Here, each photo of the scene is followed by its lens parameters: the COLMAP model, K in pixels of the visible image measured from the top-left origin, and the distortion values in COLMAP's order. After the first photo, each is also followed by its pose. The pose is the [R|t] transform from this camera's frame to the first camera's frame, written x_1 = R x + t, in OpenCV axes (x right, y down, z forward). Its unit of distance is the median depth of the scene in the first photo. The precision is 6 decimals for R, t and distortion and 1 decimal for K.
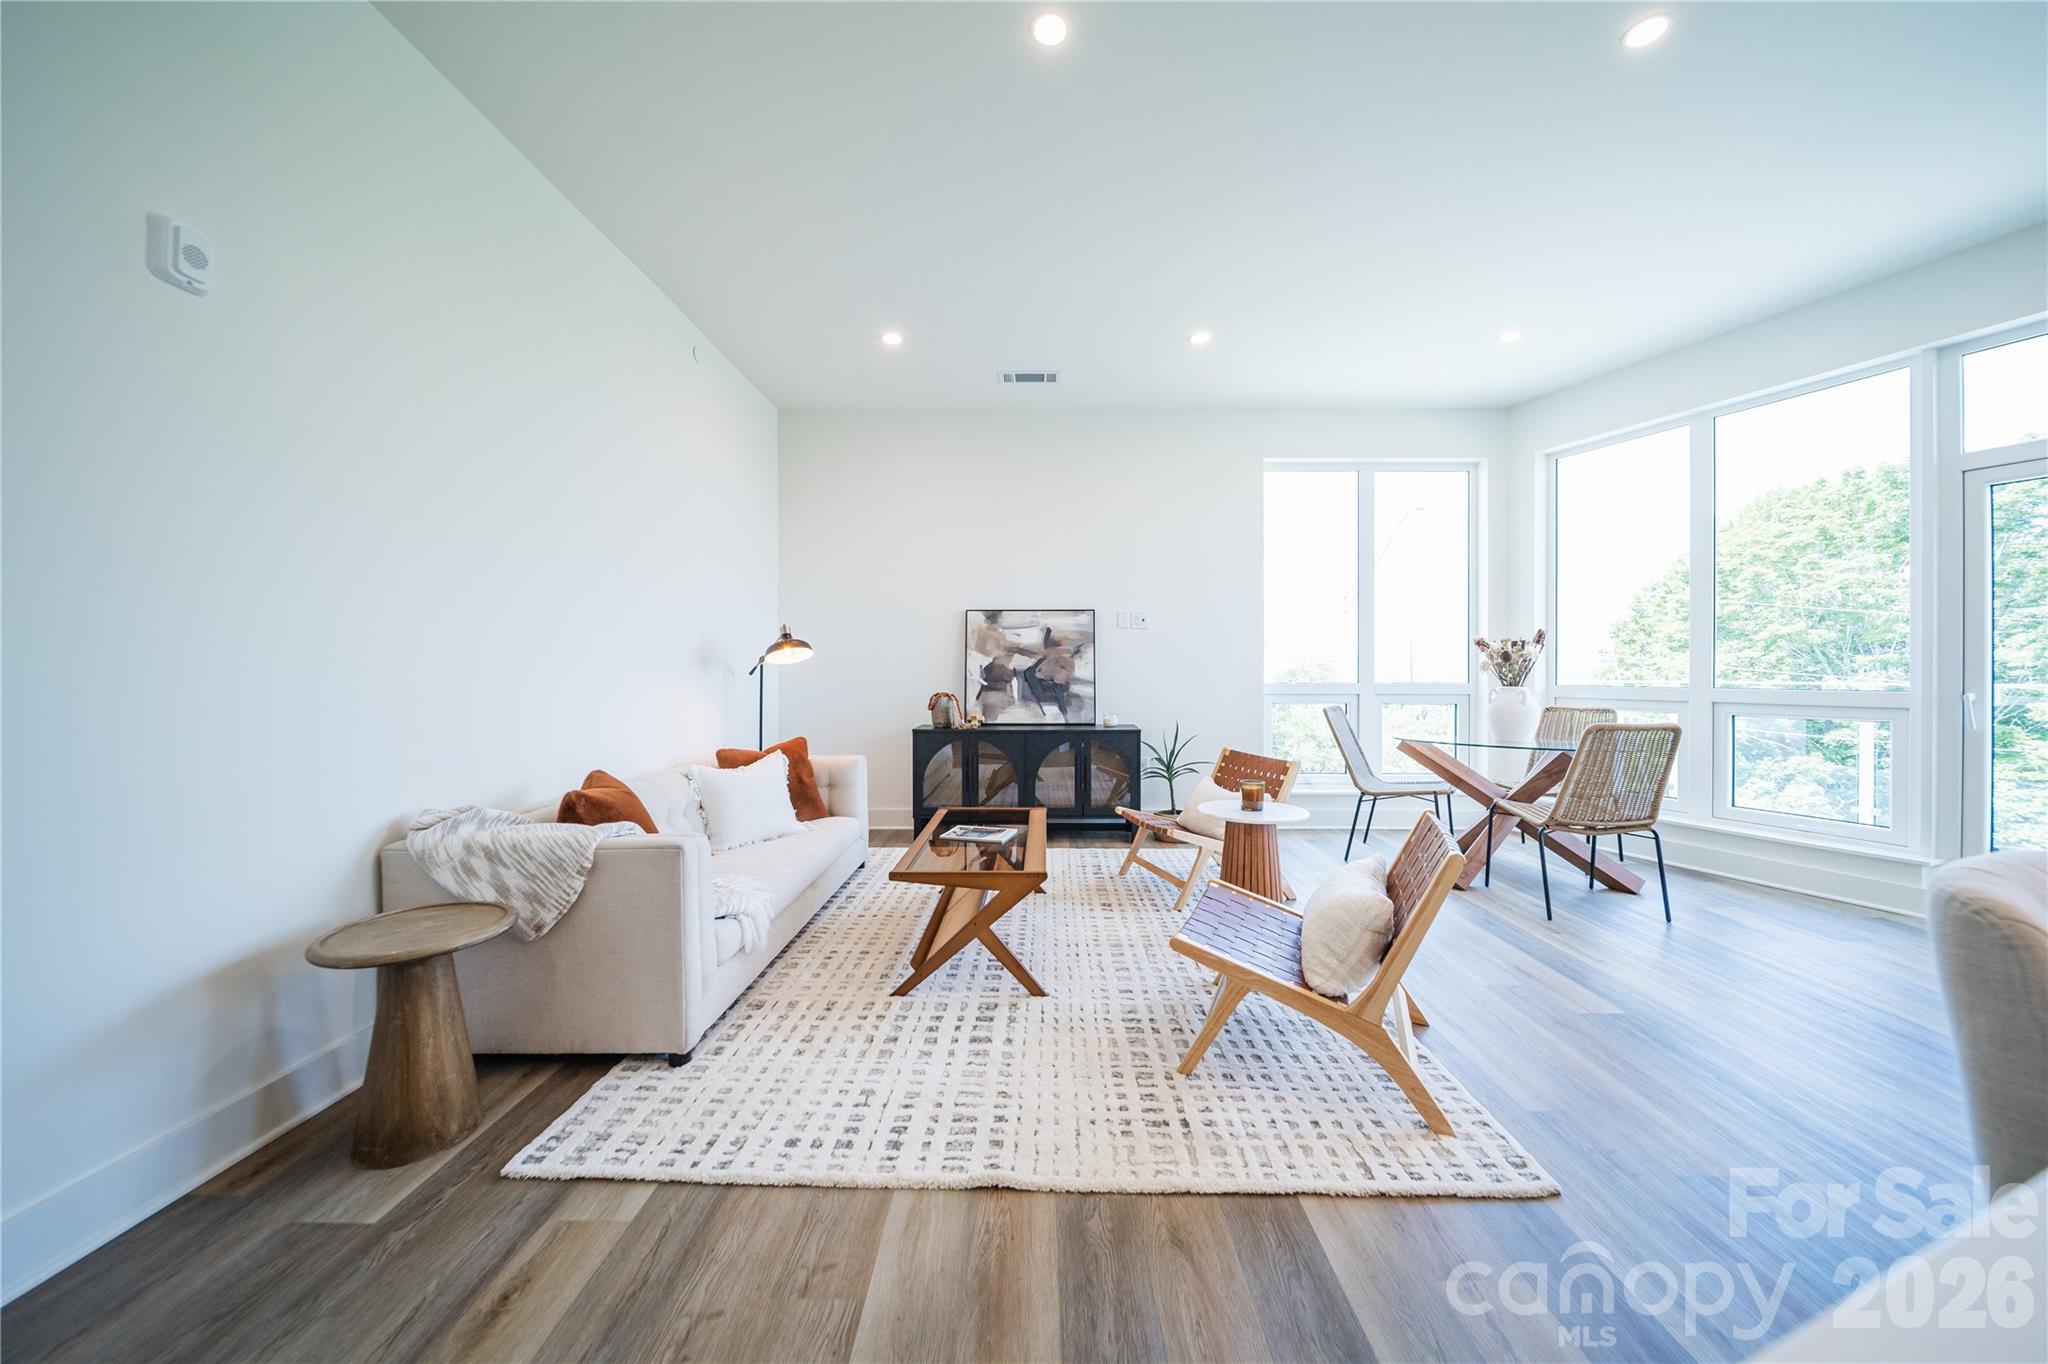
lens RADIAL K [[725.8, 0, 1024.9], [0, 725.8, 685.2], [0, 0, 1]] dist [-0.007361, 0.000147]
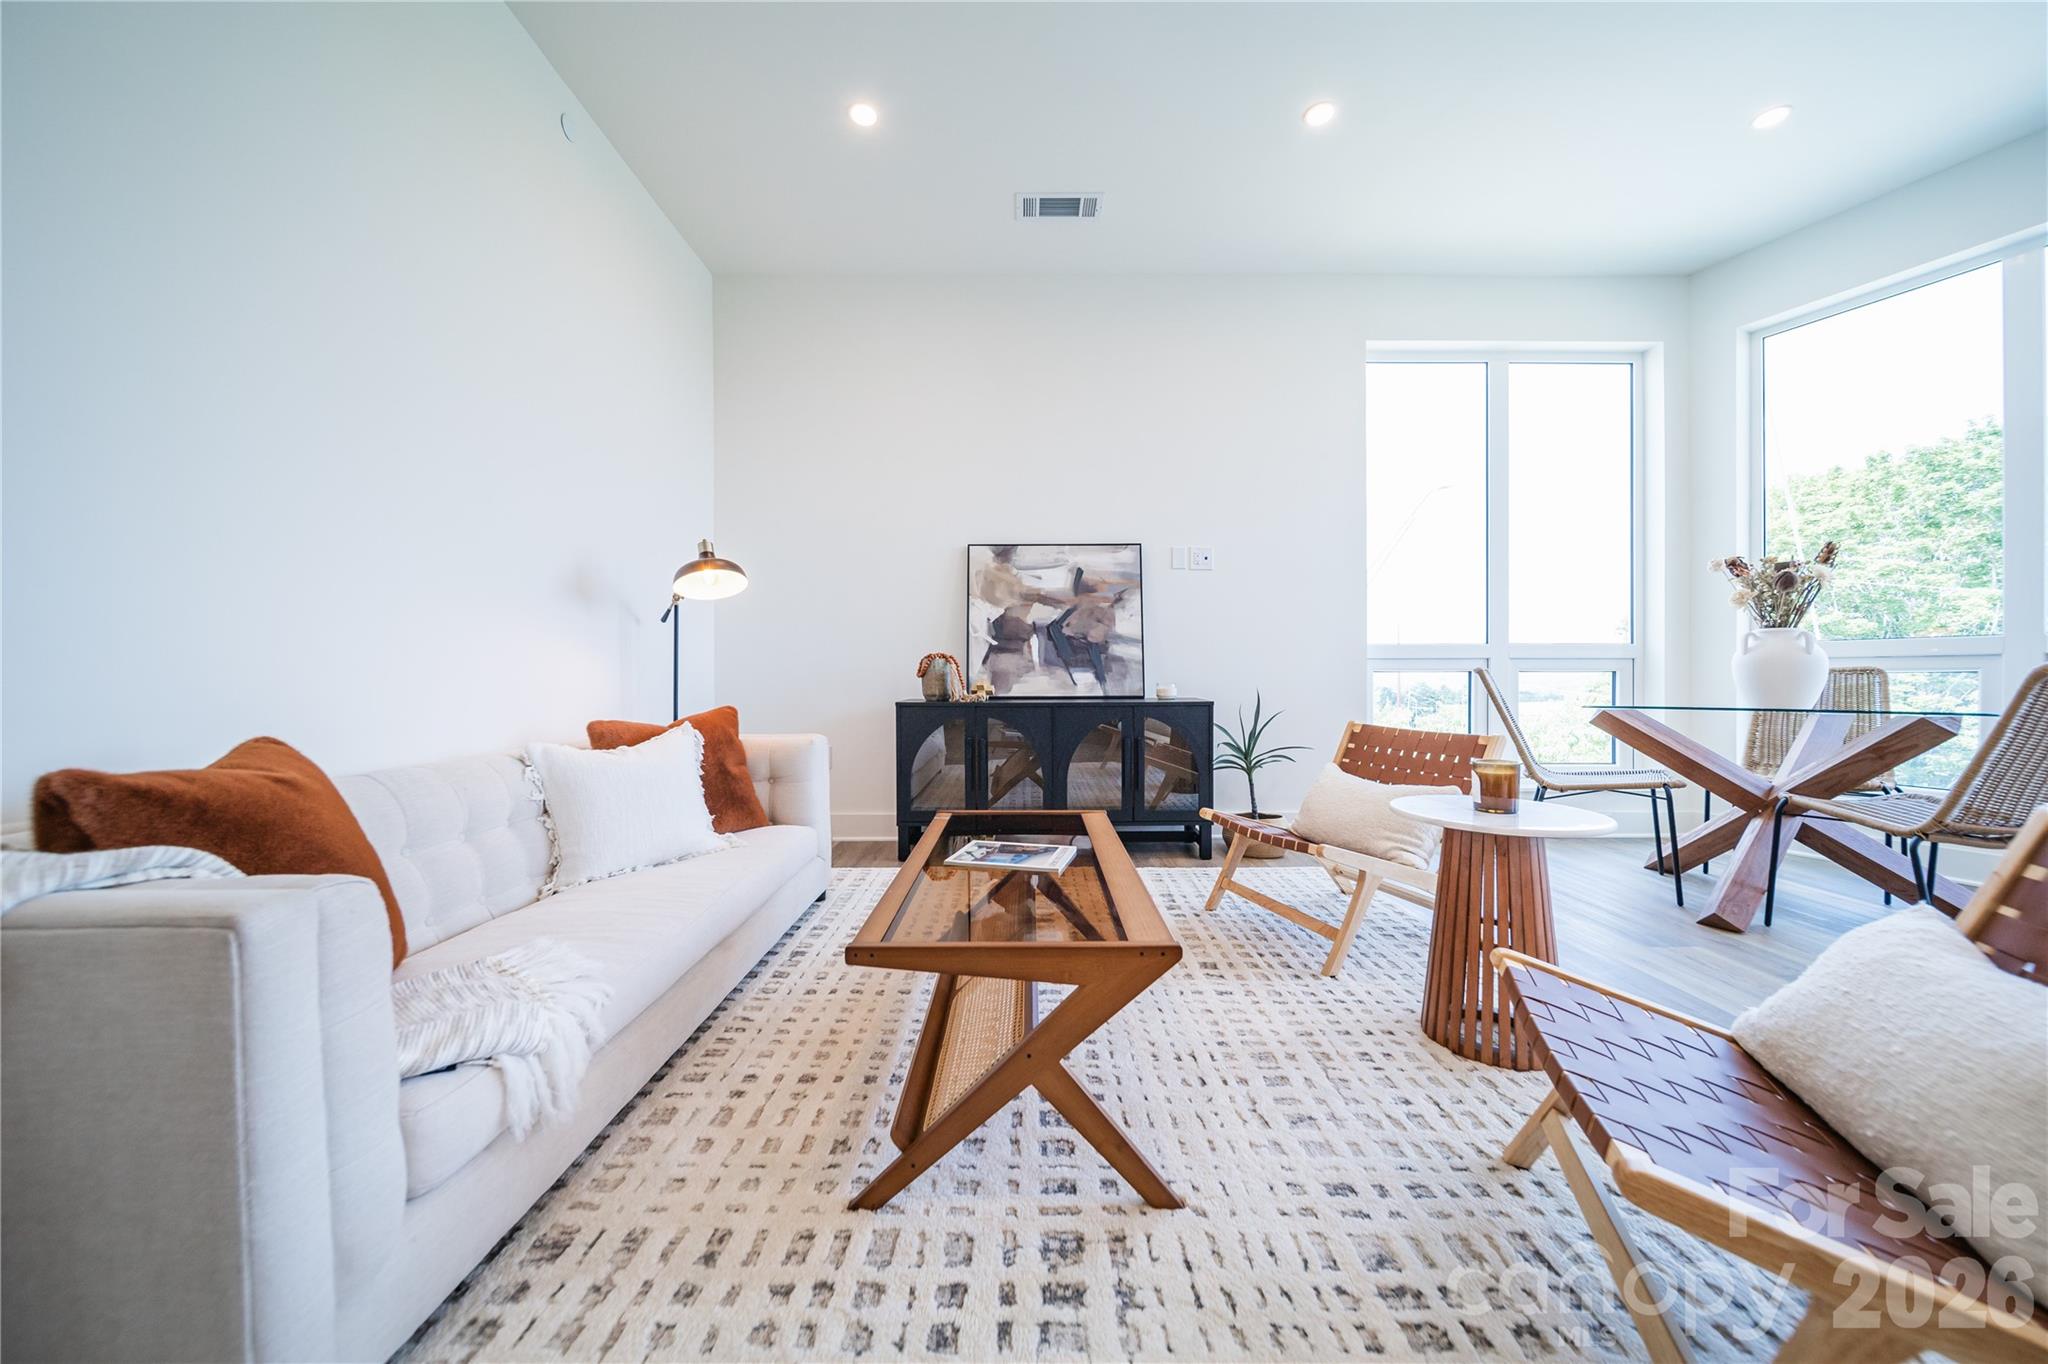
lens RADIAL K [[725.8, 0, 1024.9], [0, 725.8, 685.2], [0, 0, 1]] dist [-0.007361, 0.000147]
pose [[0.999740, -0.001116, 0.022767, -0.050173], [0.001229, 0.999987, -0.004953, 0.055115], [-0.022761, 0.004980, 0.999729, 0.322588]]
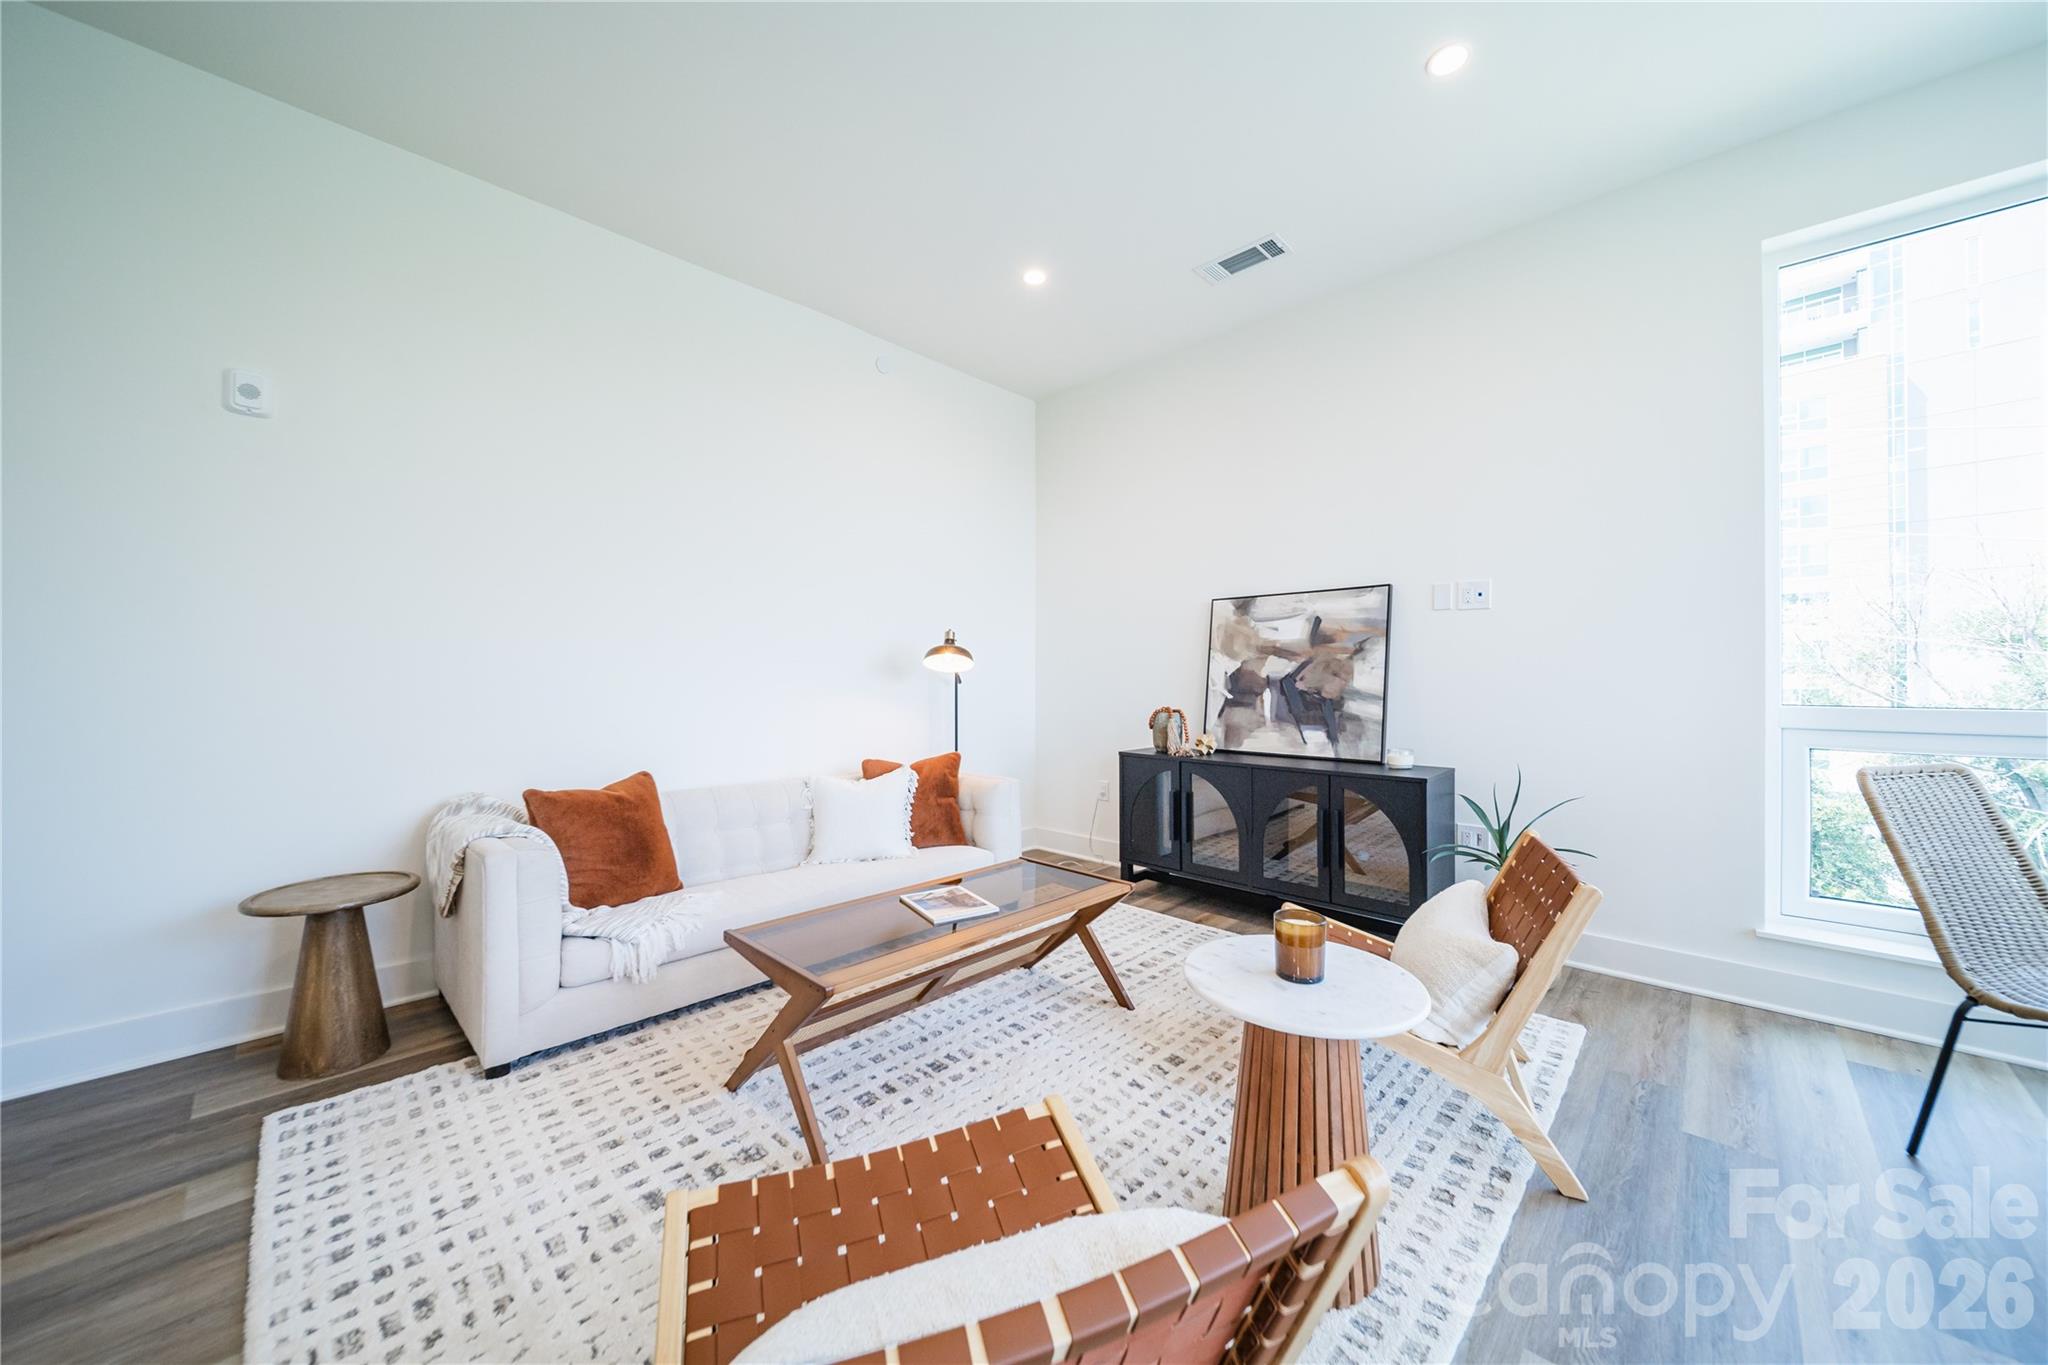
lens RADIAL K [[725.8, 0, 1024.9], [0, 725.8, 685.7], [0, 0, 1]] dist [-0.007361, 0.000147]
pose [[0.731989, 0.008384, -0.681265, 0.368209], [-0.013742, 0.999903, -0.002460, -0.010563], [0.681178, 0.011163, 0.732033, 0.387808]]
